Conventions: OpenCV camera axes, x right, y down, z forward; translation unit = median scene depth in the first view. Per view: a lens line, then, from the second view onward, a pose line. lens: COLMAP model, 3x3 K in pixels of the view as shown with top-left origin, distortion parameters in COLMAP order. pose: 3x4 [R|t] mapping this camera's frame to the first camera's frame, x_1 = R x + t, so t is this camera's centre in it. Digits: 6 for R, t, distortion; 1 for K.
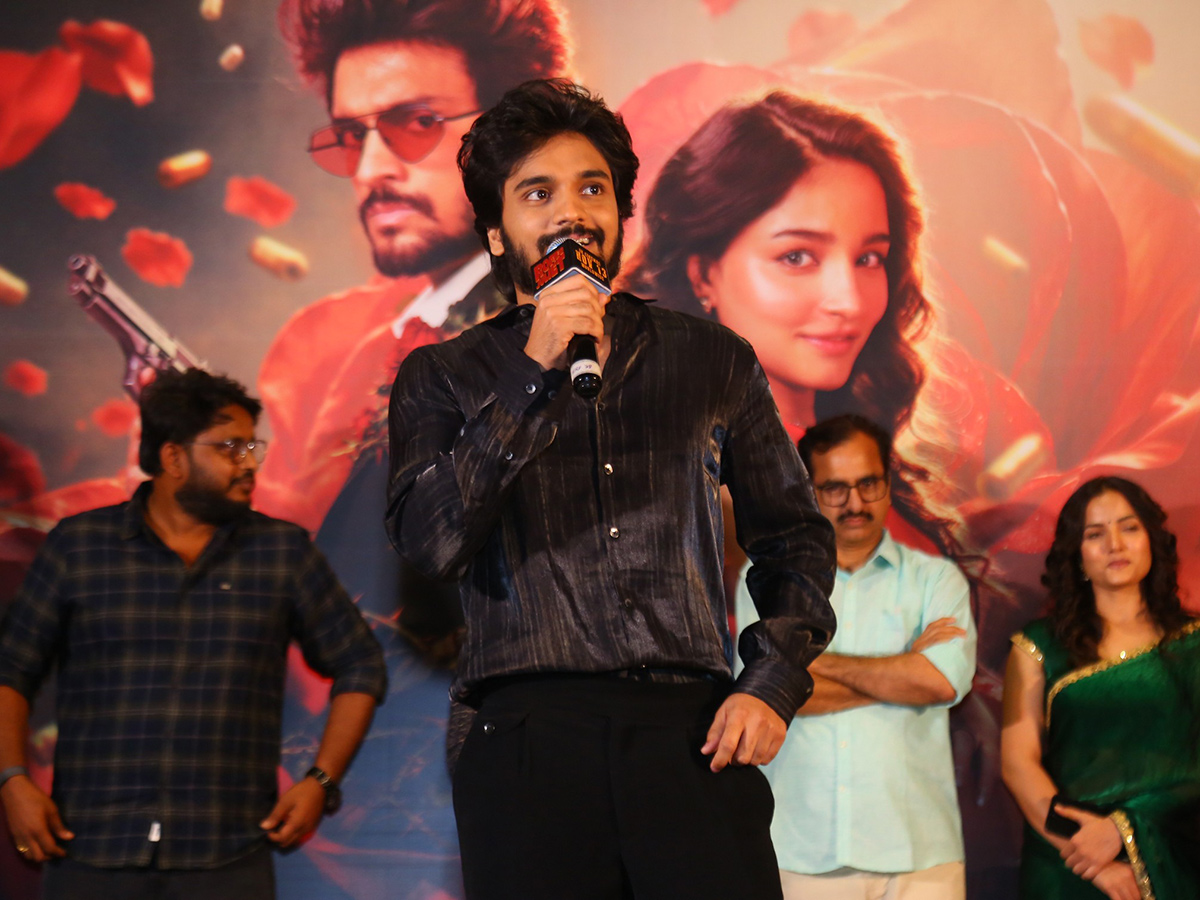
lens RADIAL K [[3639.1, 0, 600.0], [0, 3639.1, 450.0], [0, 0, 1]] dist [0.572833, 0.081441]
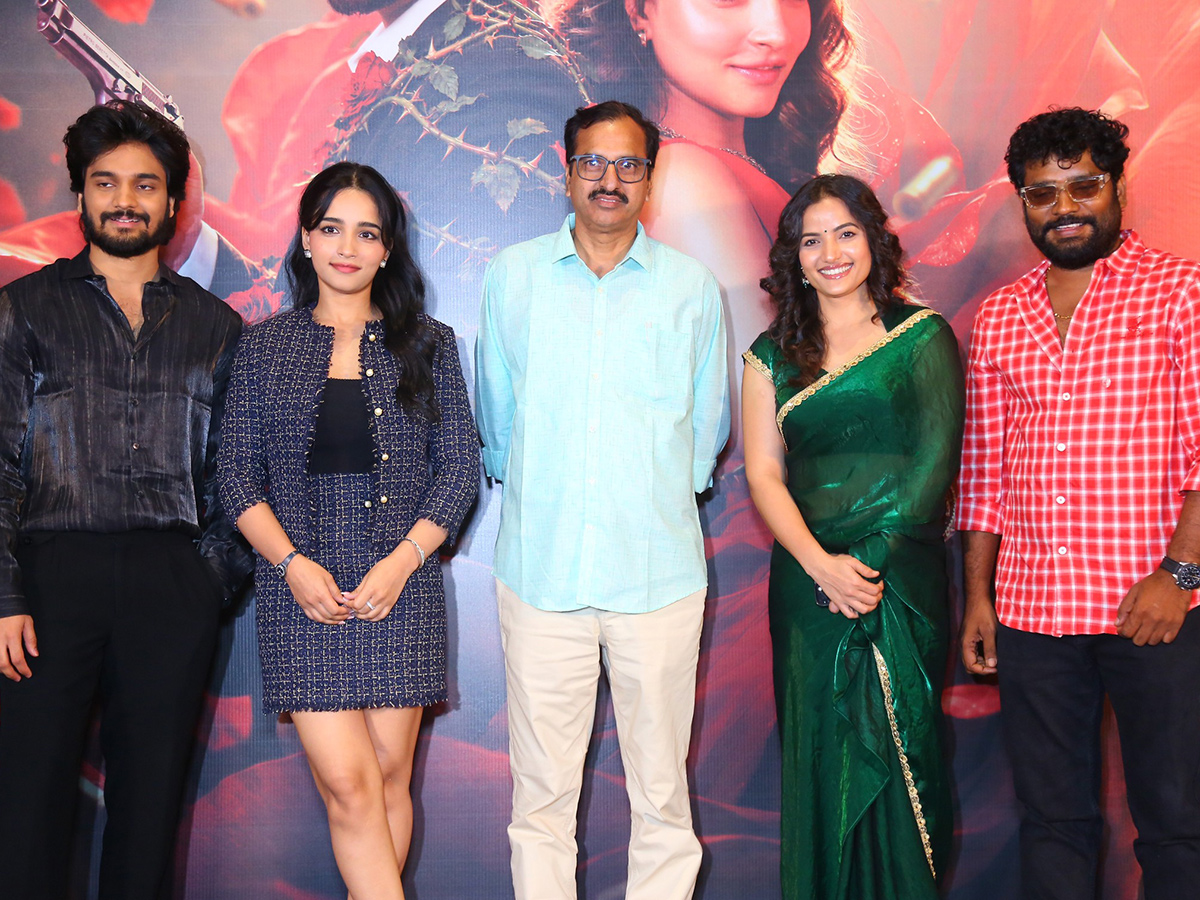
lens RADIAL K [[1877.2, 0, 606.2], [0, 1877.2, 456.3], [0, 0, 1]] dist [0.203793, 0.076103]
pose [[0.999663, -0.019842, 0.016733, 0.006747], [0.017838, 0.993496, 0.112464, 0.019109], [-0.018856, -0.112127, 0.993515, 0.432517]]
